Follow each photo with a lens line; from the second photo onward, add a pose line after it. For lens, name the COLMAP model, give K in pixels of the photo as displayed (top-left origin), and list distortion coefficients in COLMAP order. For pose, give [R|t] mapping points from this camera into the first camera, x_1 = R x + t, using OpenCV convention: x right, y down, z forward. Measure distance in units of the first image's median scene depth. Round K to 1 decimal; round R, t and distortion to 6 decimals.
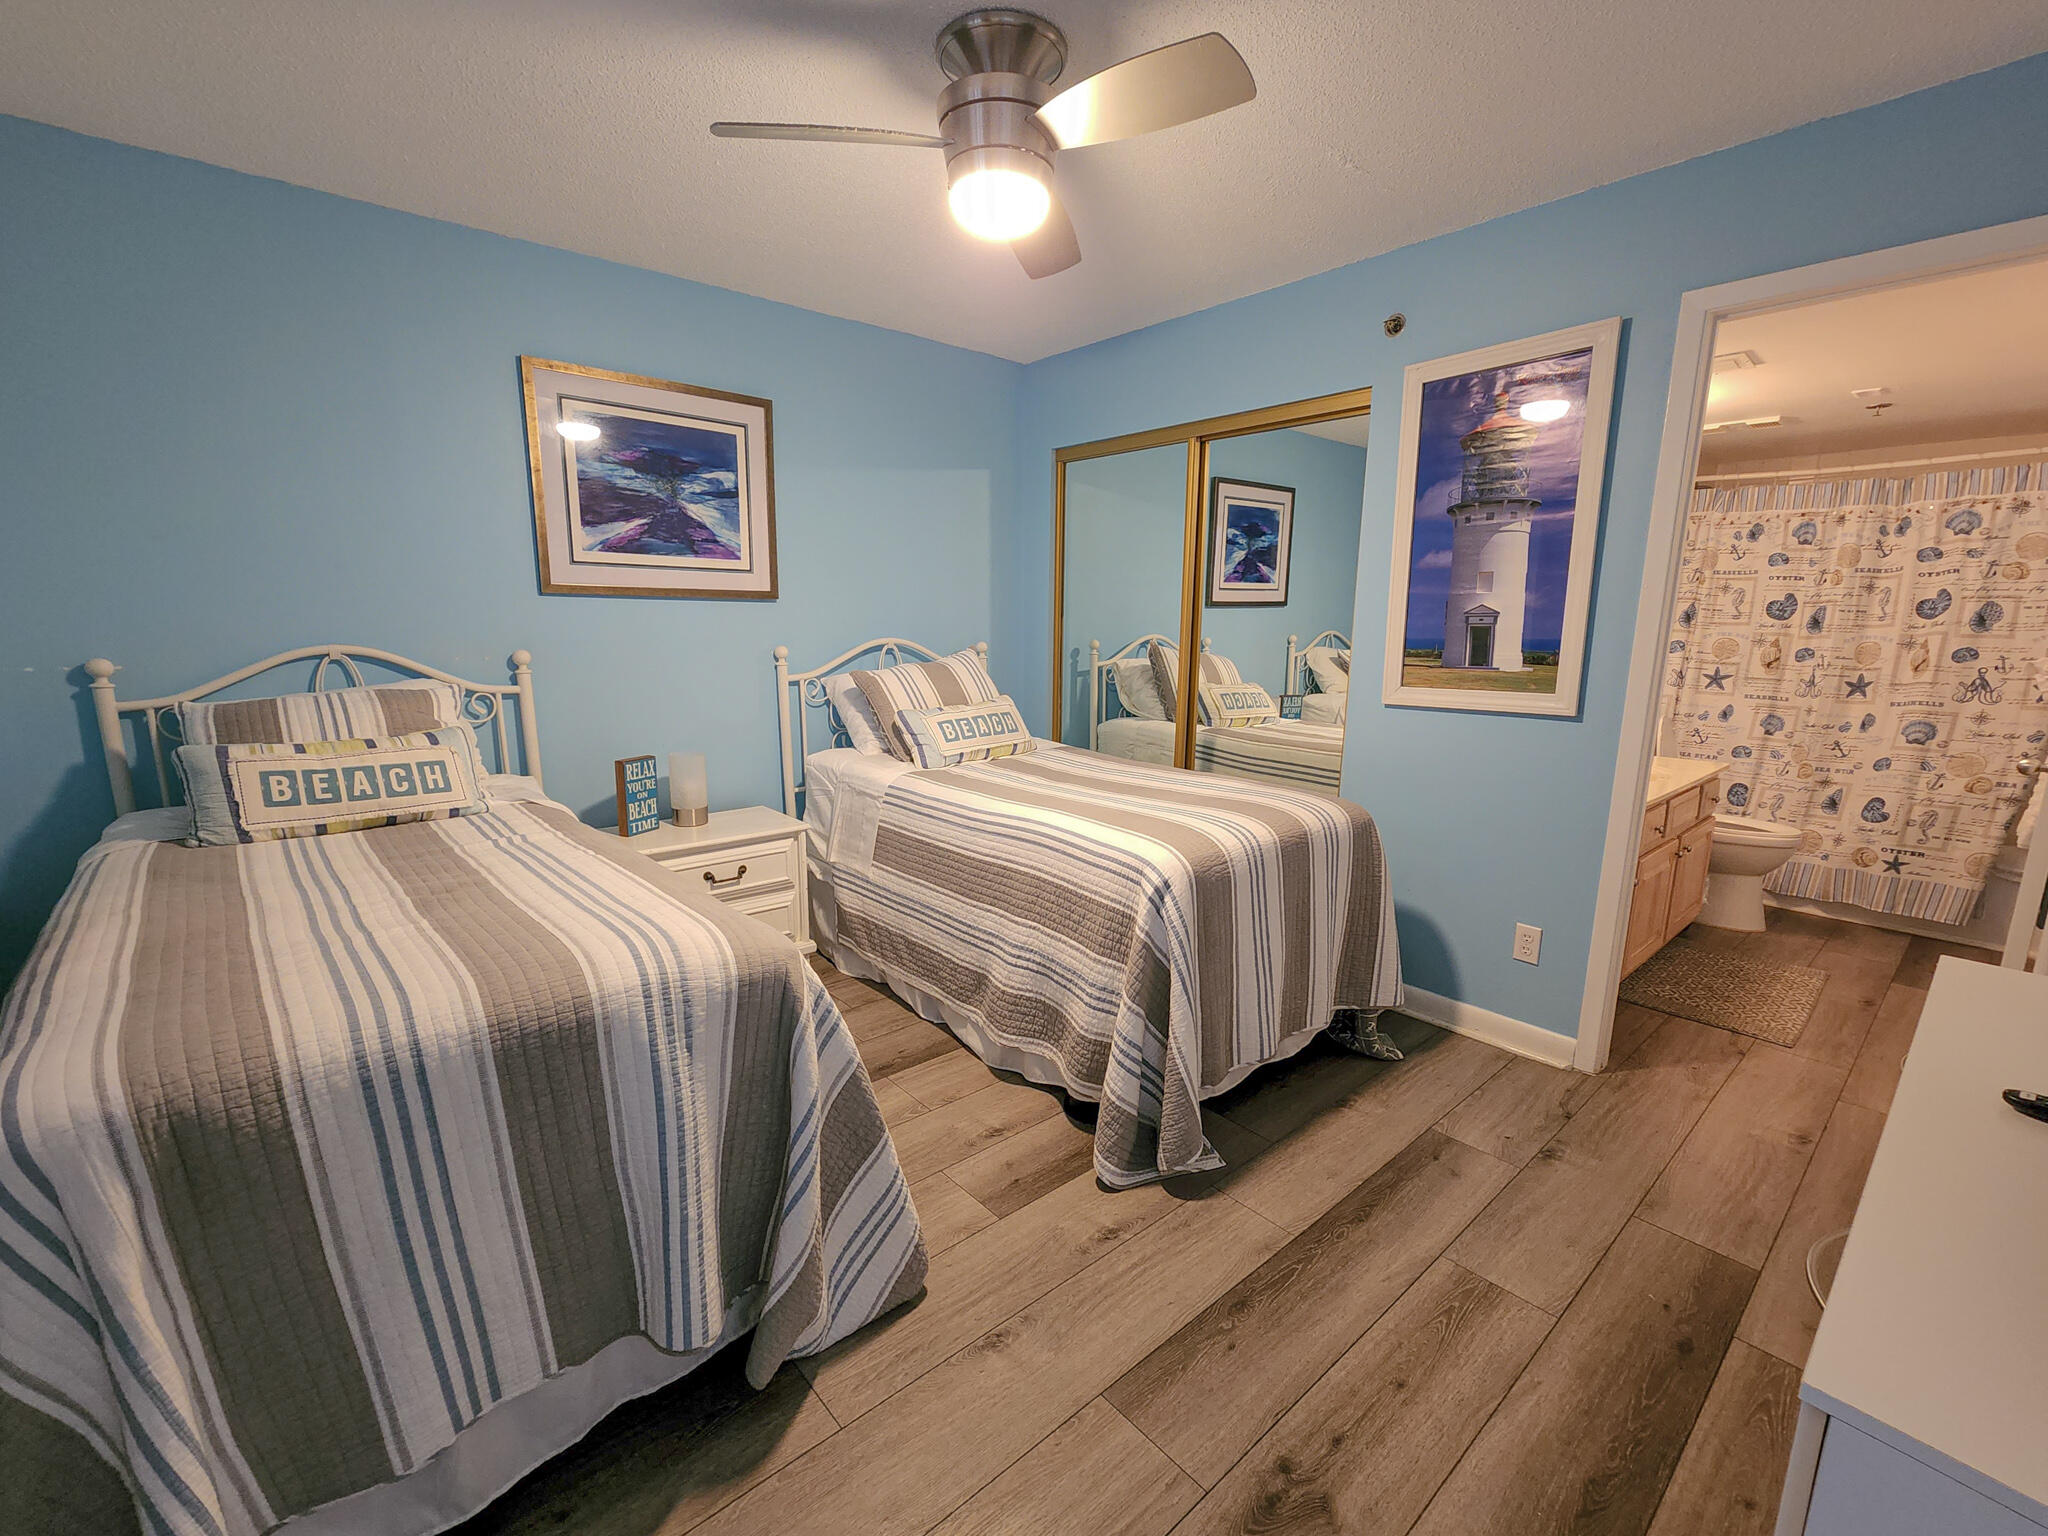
lens RADIAL K [[875.6, 0, 1006.8], [0, 875.6, 791.5], [0, 0, 1]] dist [0.000678, 0.000274]
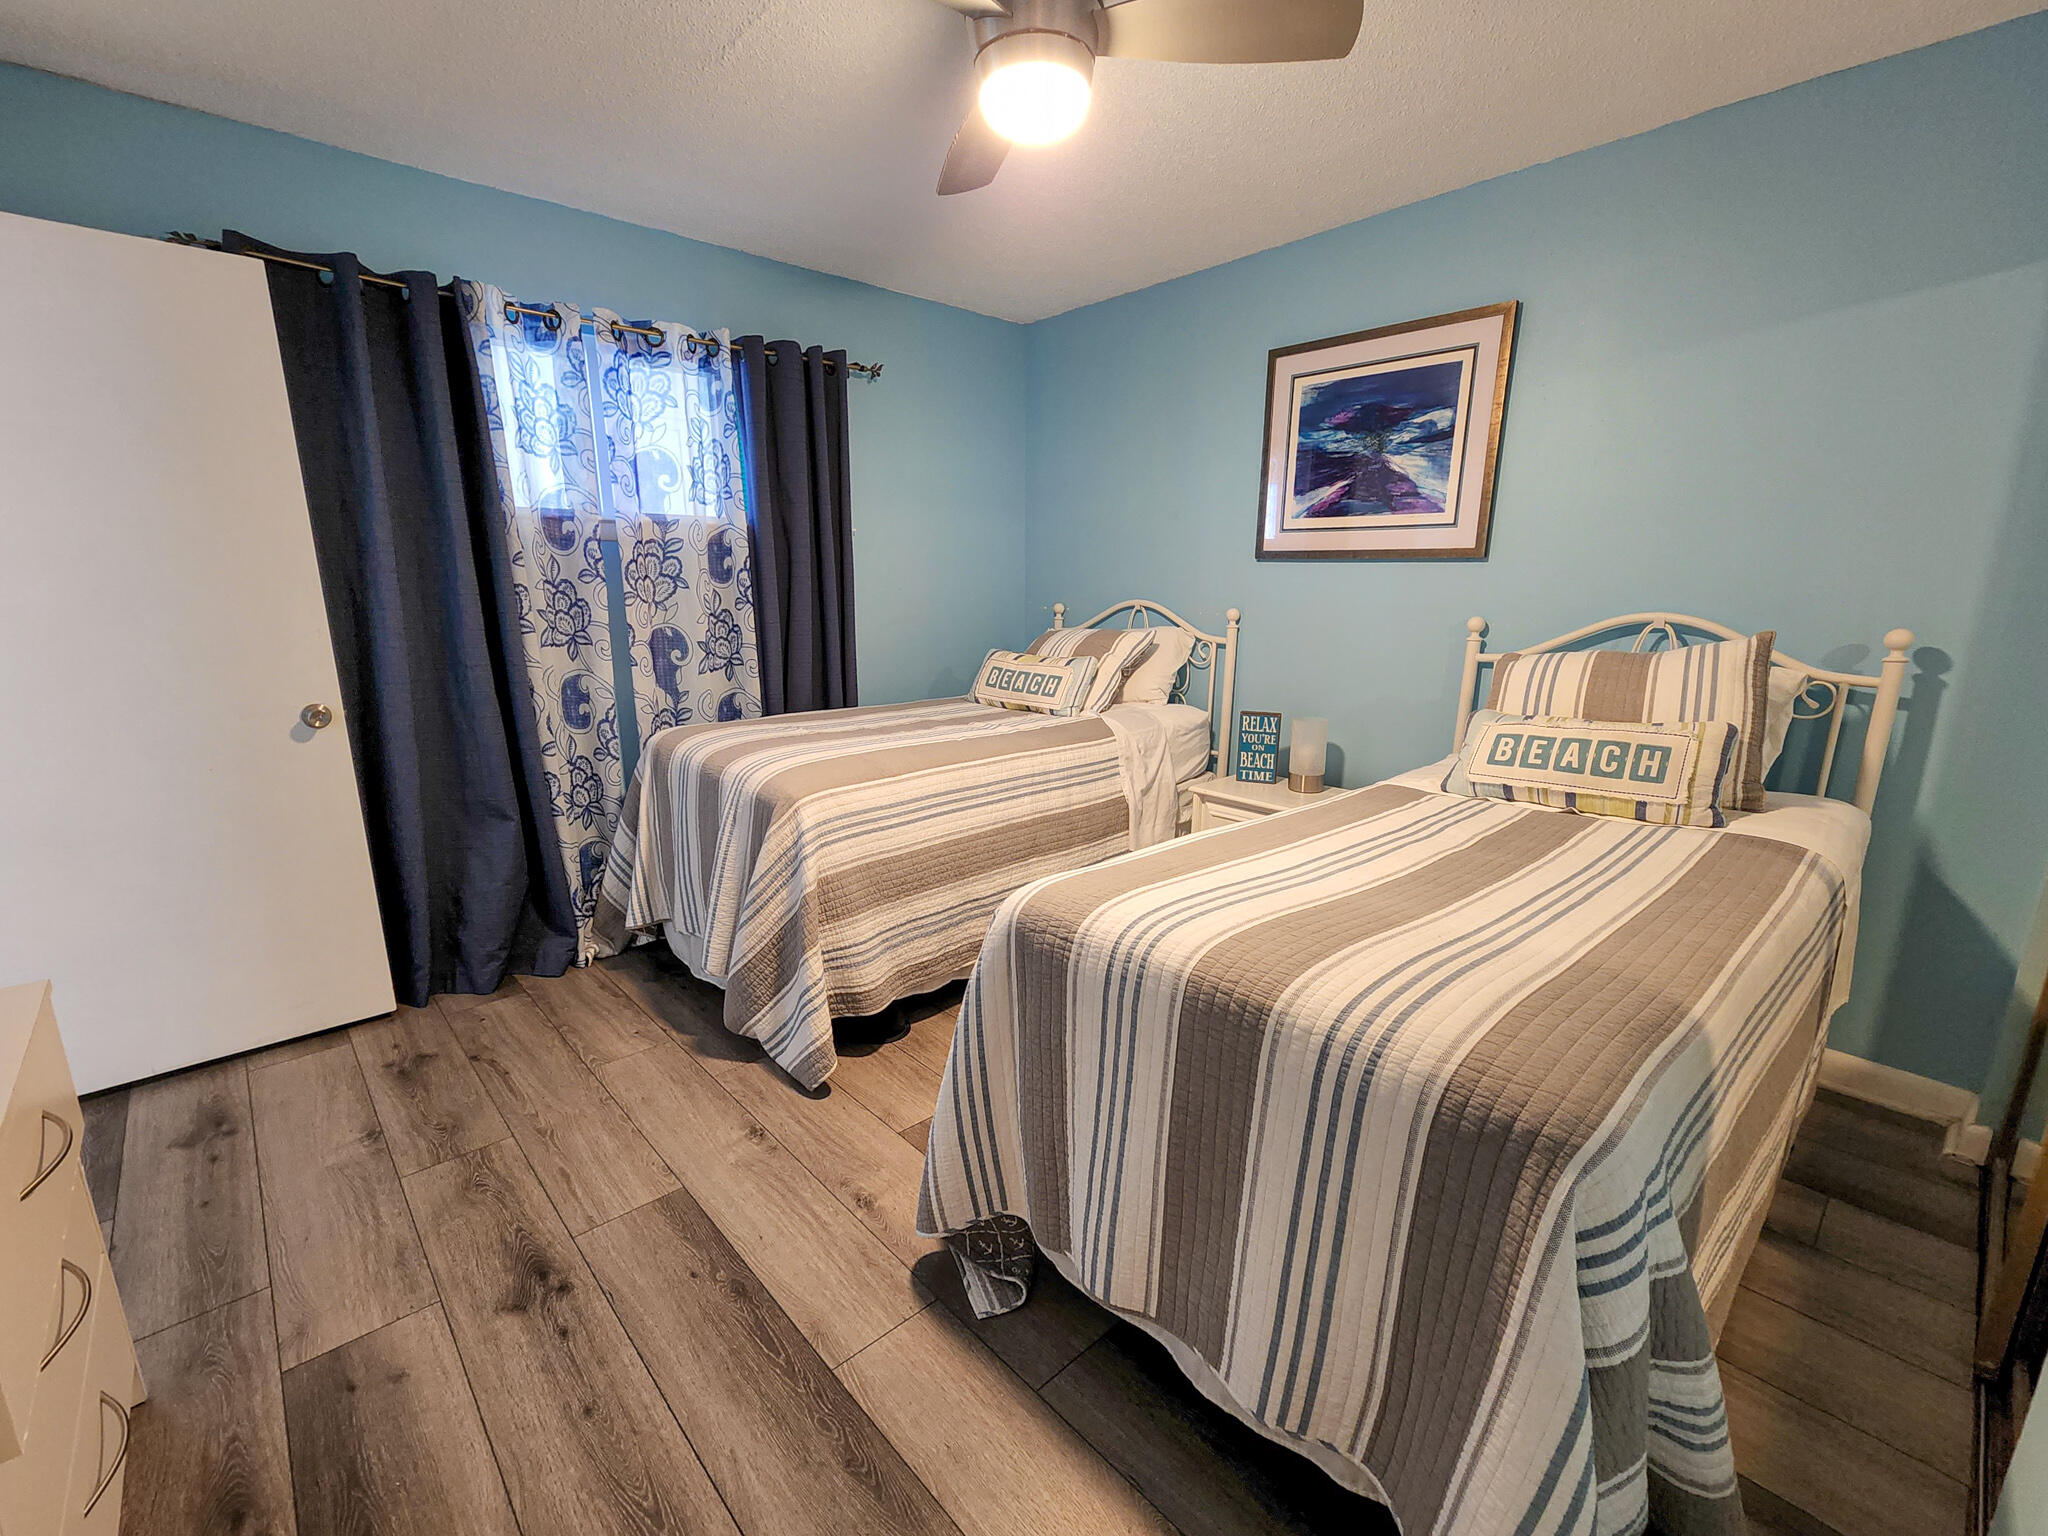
lens RADIAL K [[866.9, 0, 1021.3], [0, 866.9, 789.1], [0, 0, 1]] dist [0.000091, -0.000269]
pose [[0.044551, 0.226577, -0.972974, 0.630477], [-0.203131, 0.955649, 0.213241, -0.117852], [0.978137, 0.188141, 0.088600, 0.651042]]
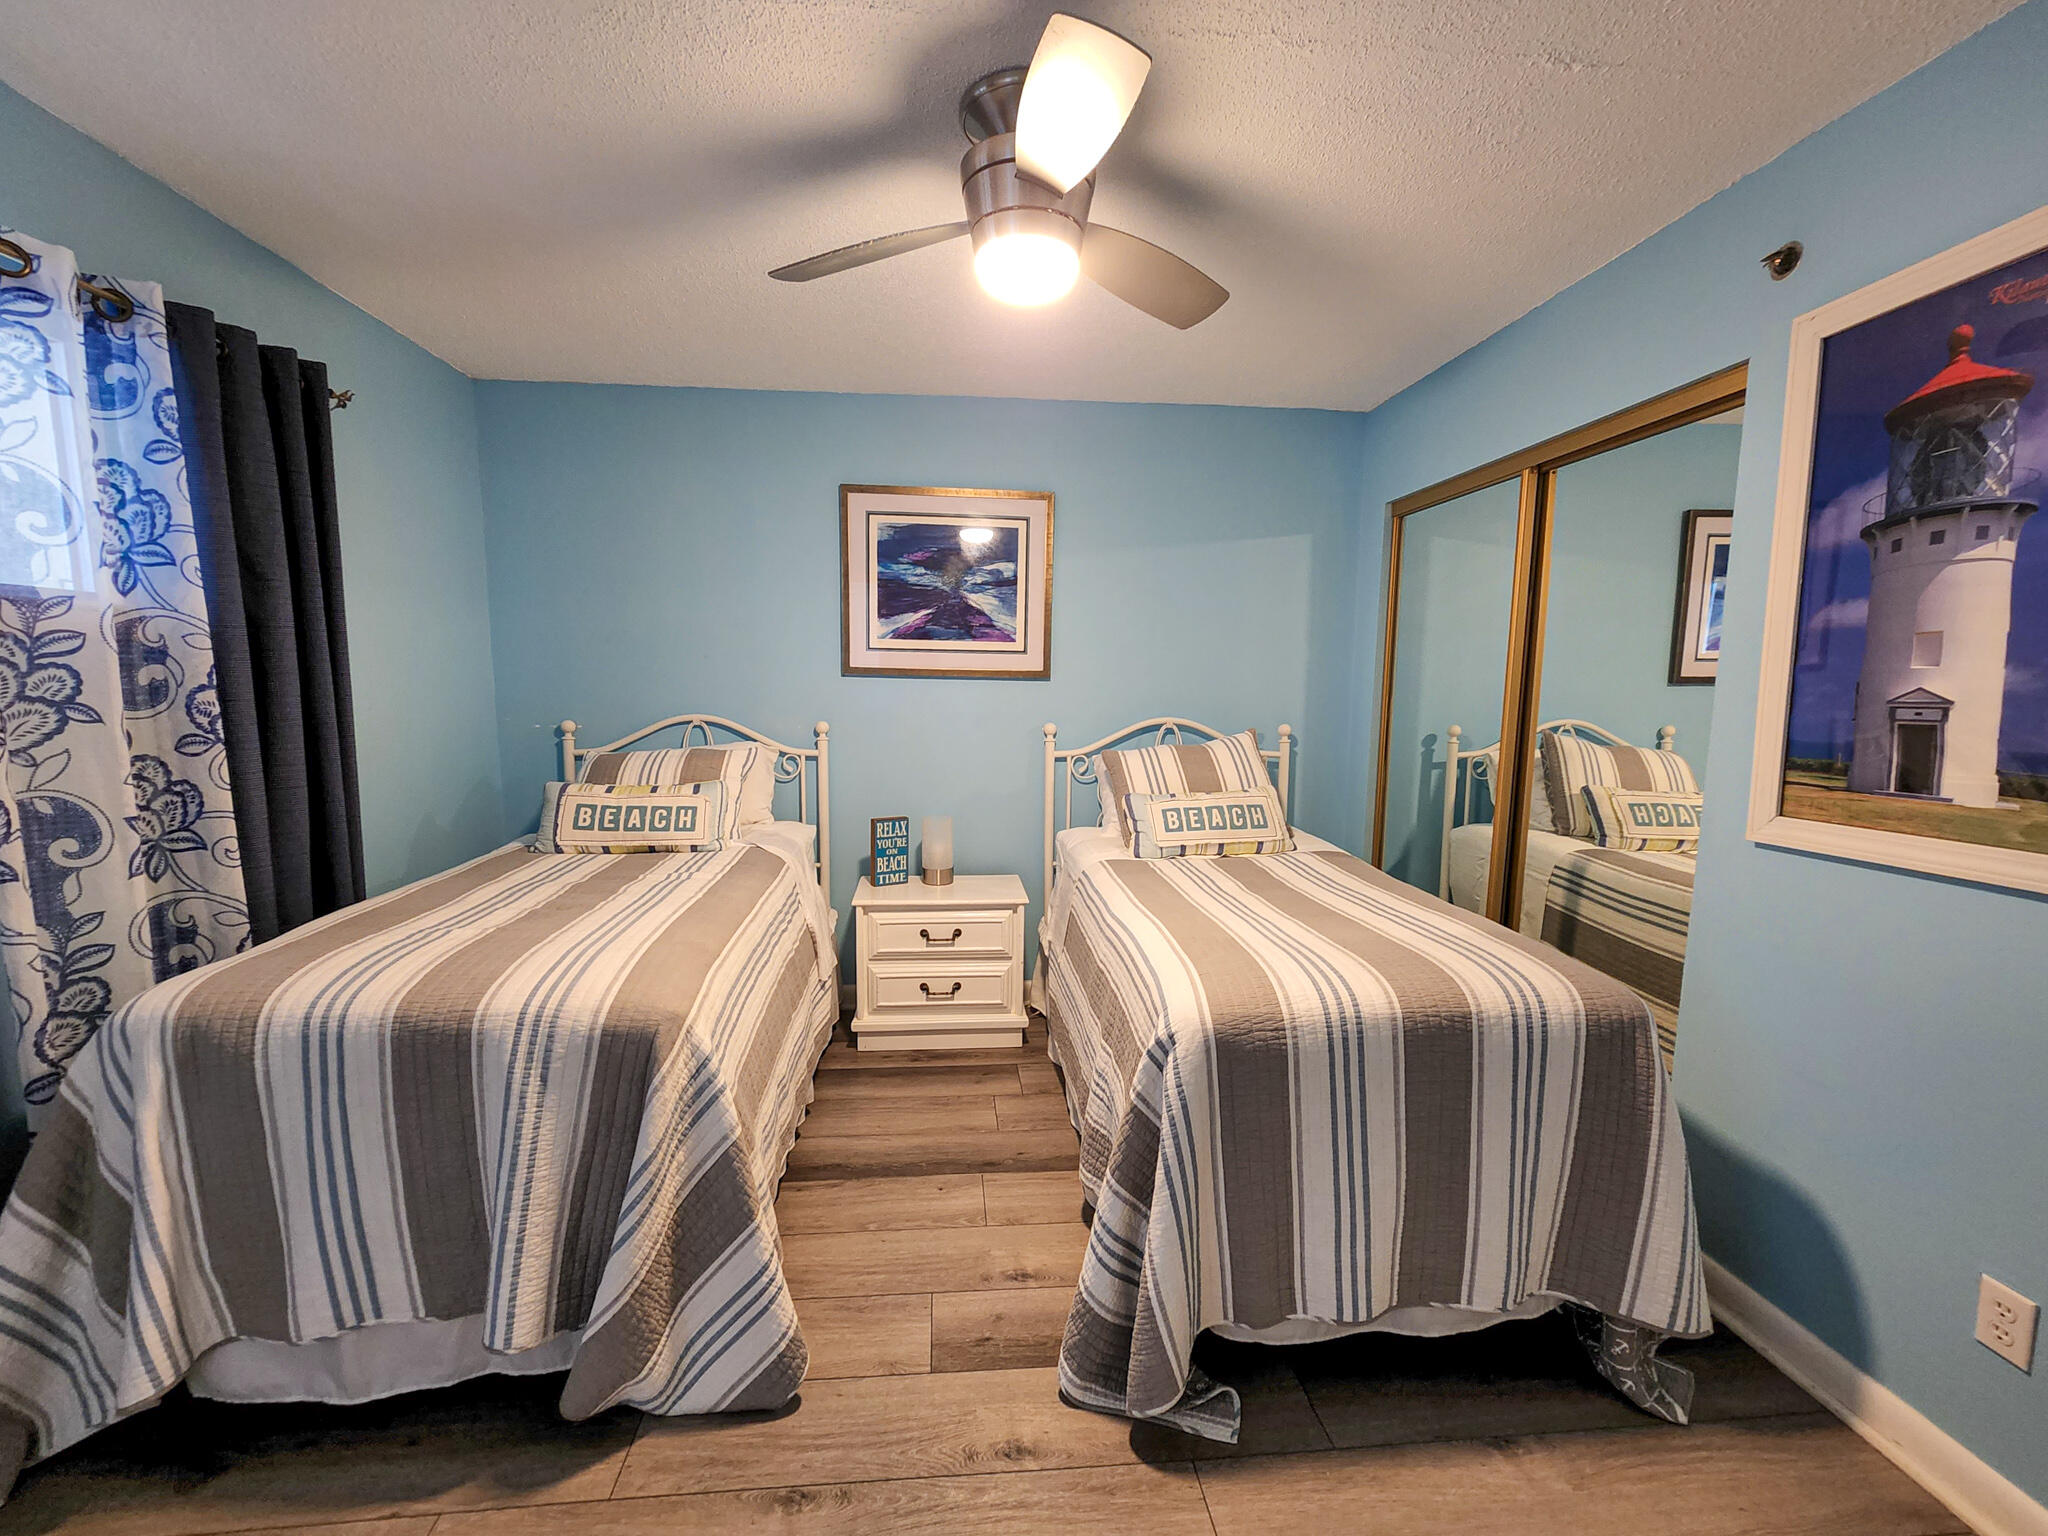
lens RADIAL K [[855.5, 0, 1013.8], [0, 855.5, 793.5], [0, 0, 1]] dist [0.001119, -0.000092]
pose [[0.816672, 0.074756, -0.572239, 0.343550], [-0.117893, 0.992275, -0.038622, -0.047028], [0.564932, 0.099004, 0.819177, 0.186477]]
